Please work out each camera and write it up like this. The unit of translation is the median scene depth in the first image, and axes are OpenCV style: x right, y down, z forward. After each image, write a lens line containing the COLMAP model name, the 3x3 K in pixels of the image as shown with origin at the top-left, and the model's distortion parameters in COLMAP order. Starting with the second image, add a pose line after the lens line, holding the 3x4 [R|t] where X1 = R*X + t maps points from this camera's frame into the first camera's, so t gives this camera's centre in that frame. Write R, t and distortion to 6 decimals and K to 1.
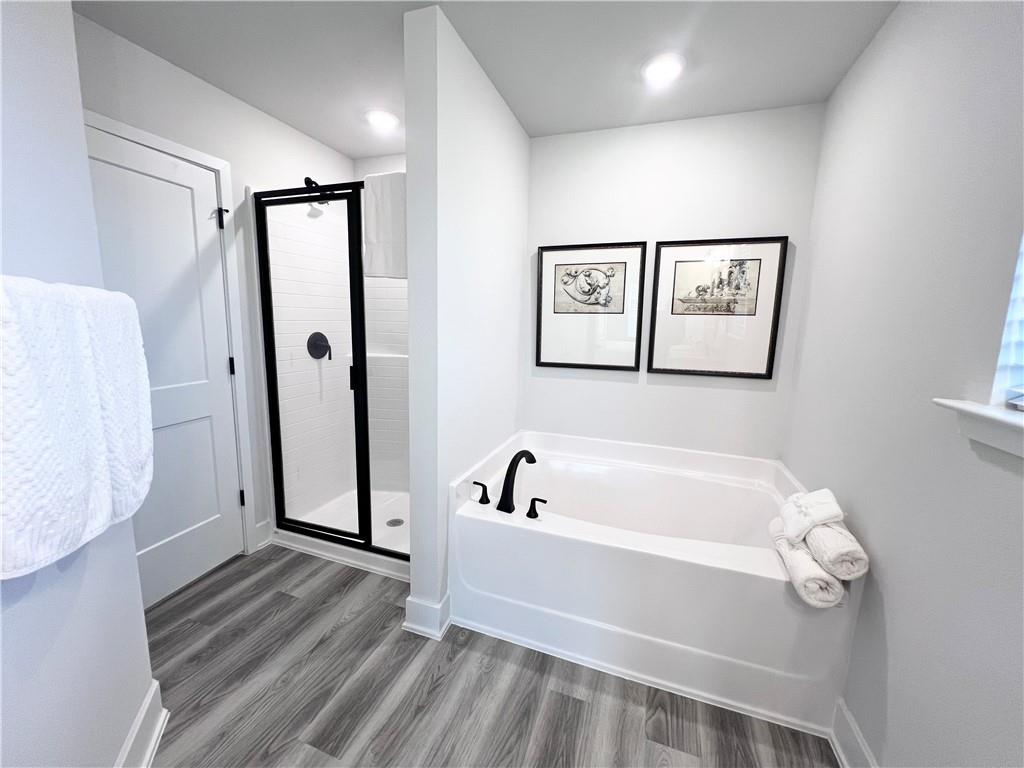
lens RADIAL K [[411.5, 0, 510.3], [0, 411.5, 384.7], [0, 0, 1]] dist [-0.003950, 0.000734]
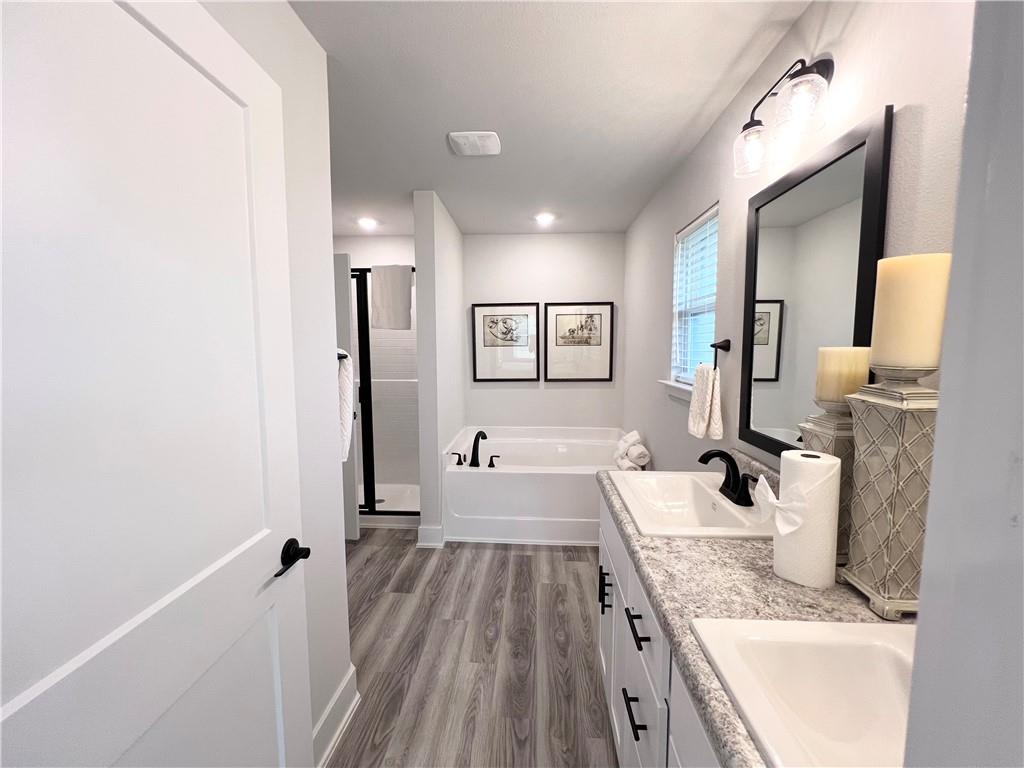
lens RADIAL K [[411.5, 0, 511.8], [0, 411.5, 387.3], [0, 0, 1]] dist [-0.003950, 0.000734]
pose [[0.957918, -0.055008, 0.281722, -0.285642], [0.069151, 0.996784, -0.040500, 0.056503], [-0.278588, 0.058277, 0.958641, -0.593679]]
